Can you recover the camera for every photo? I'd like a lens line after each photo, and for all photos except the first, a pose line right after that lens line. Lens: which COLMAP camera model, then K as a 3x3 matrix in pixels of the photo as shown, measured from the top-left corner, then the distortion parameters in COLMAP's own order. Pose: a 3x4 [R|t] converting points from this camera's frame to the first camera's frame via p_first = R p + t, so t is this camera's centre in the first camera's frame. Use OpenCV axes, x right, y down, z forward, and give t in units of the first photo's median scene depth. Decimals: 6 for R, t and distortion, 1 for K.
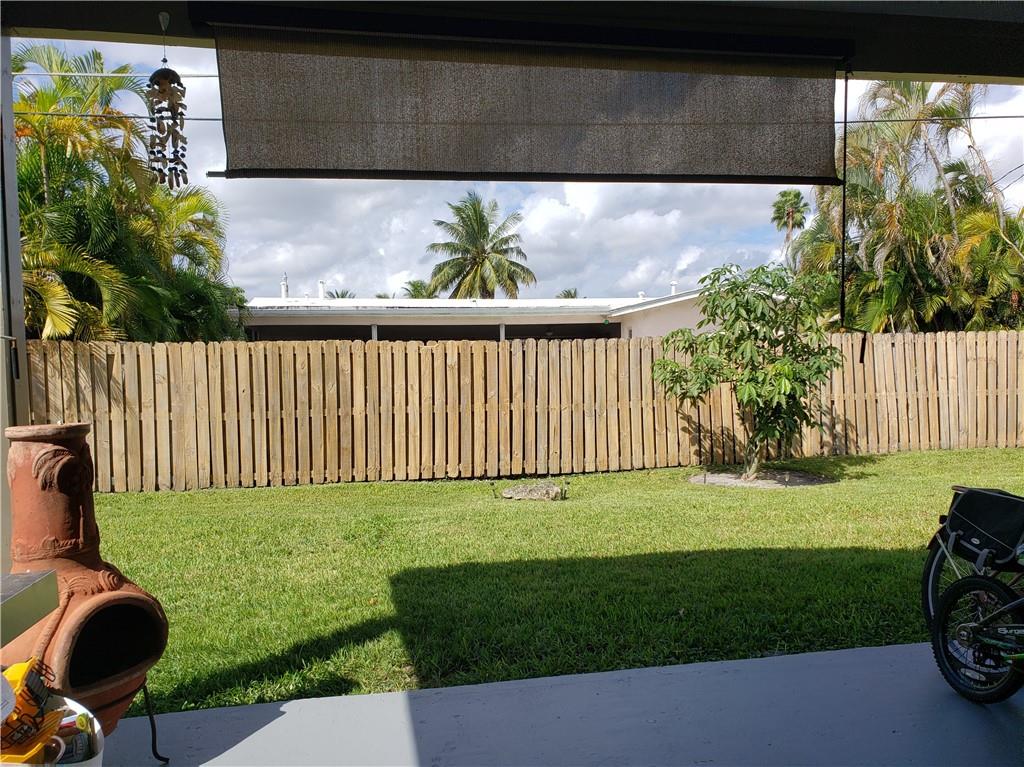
lens RADIAL K [[813.2, 0, 505.8], [0, 813.2, 391.5], [0, 0, 1]] dist [0.039217, -0.022109]
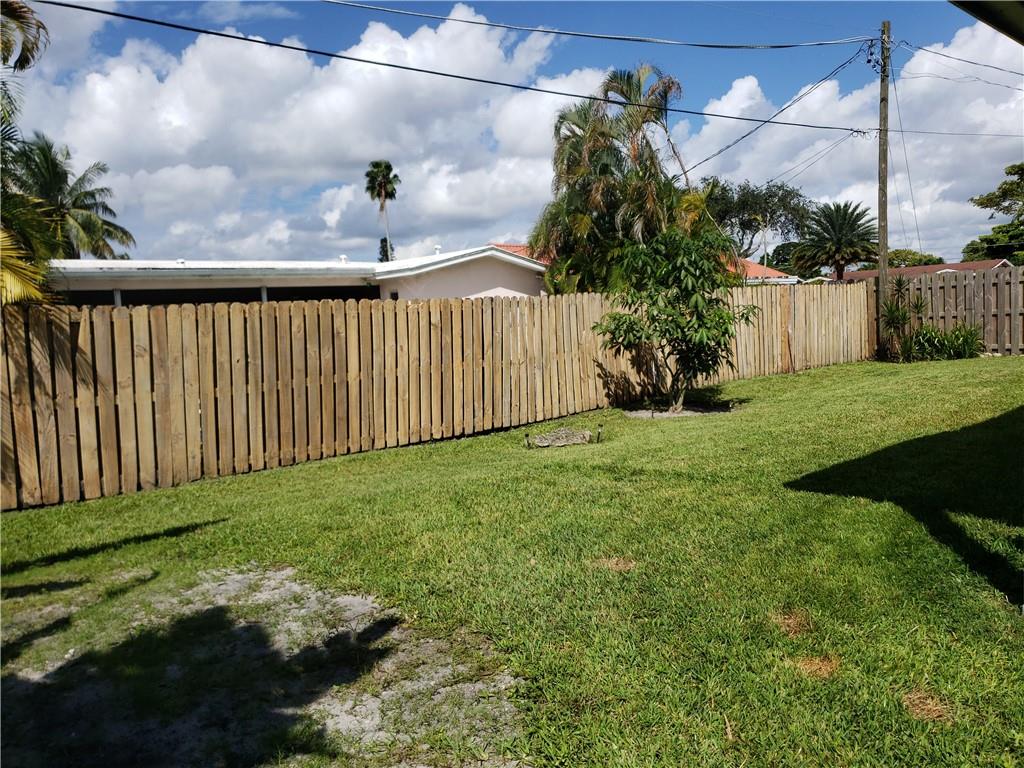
lens RADIAL K [[813.2, 0, 512.3], [0, 813.2, 390.5], [0, 0, 1]] dist [0.039217, -0.022109]
pose [[0.848633, -0.074670, 0.523686, -0.514936], [0.055211, 0.997083, 0.052700, 0.000937], [-0.526094, -0.015809, 0.850280, 0.121577]]
